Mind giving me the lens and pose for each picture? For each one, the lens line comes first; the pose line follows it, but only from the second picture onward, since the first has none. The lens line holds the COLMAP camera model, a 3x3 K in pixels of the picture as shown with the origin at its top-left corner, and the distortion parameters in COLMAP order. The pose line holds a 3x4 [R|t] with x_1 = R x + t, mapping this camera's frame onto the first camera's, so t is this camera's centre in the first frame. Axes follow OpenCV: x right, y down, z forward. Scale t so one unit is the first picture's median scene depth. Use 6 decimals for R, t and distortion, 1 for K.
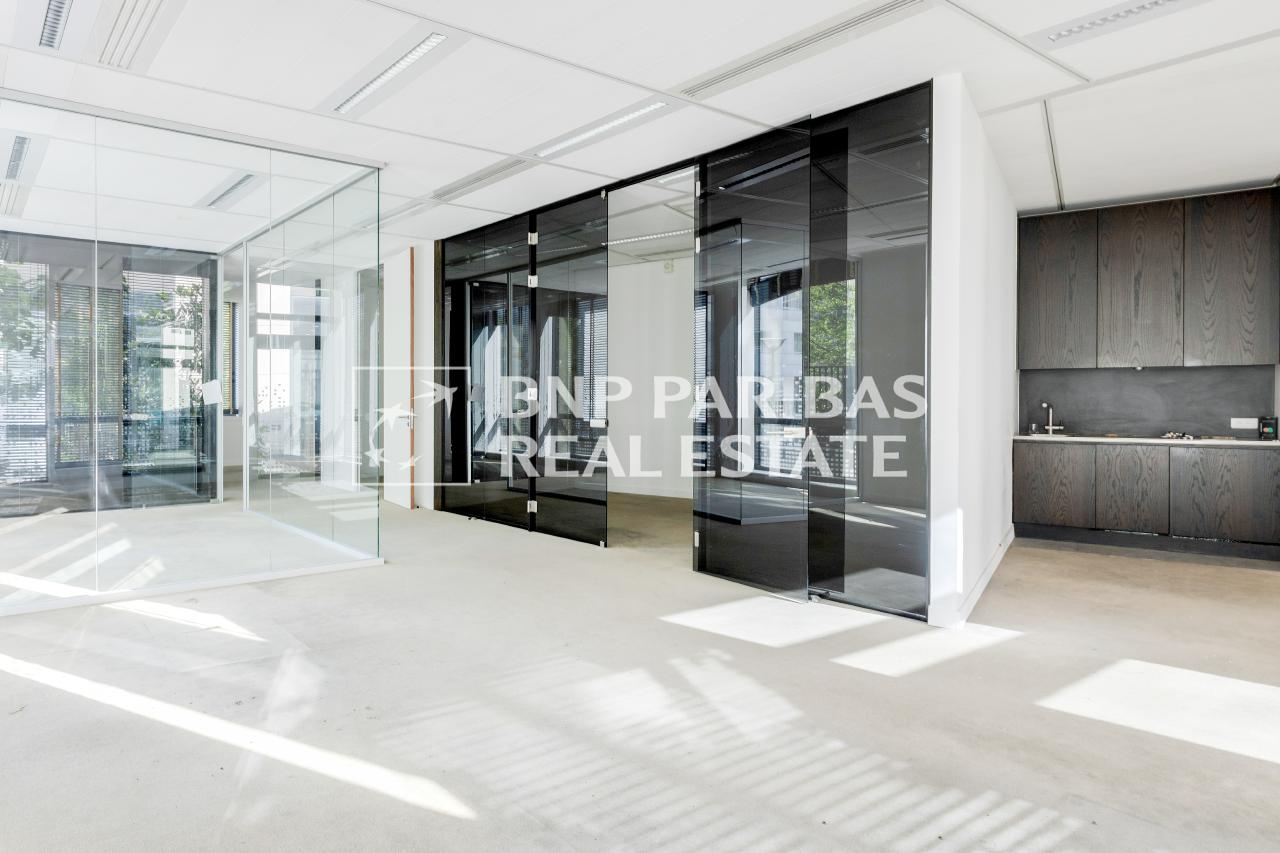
lens RADIAL K [[851.4, 0, 640.0], [0, 851.4, 426.5], [0, 0, 1]] dist [-0.004294, -0.000106]
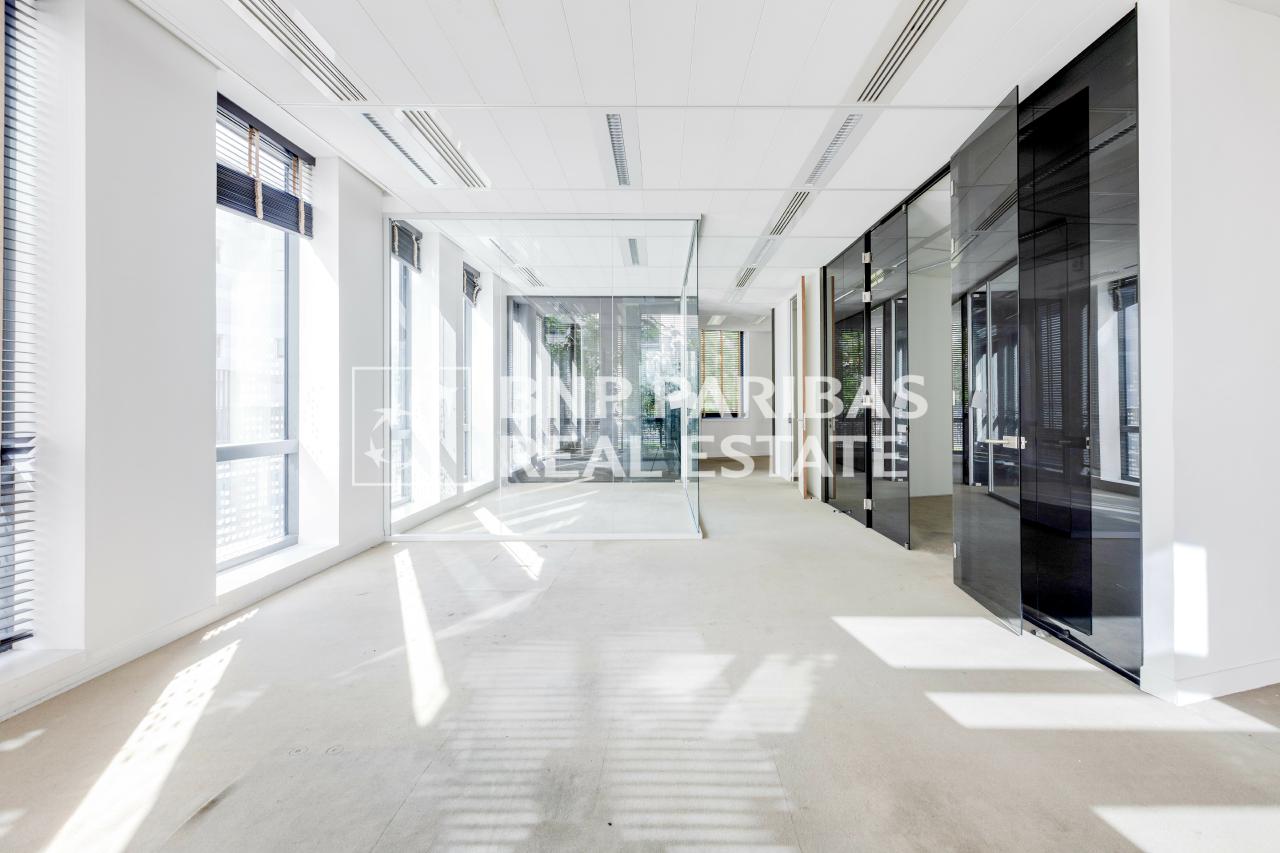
lens RADIAL K [[729.9, 0, 645.6], [0, 729.9, 392.7], [0, 0, 1]] dist [0.028812, -0.000398]
pose [[0.772022, -0.012670, -0.635470, 0.515995], [-0.019980, 0.998823, -0.044187, -0.000799], [0.635282, 0.046810, 0.770860, 0.212119]]
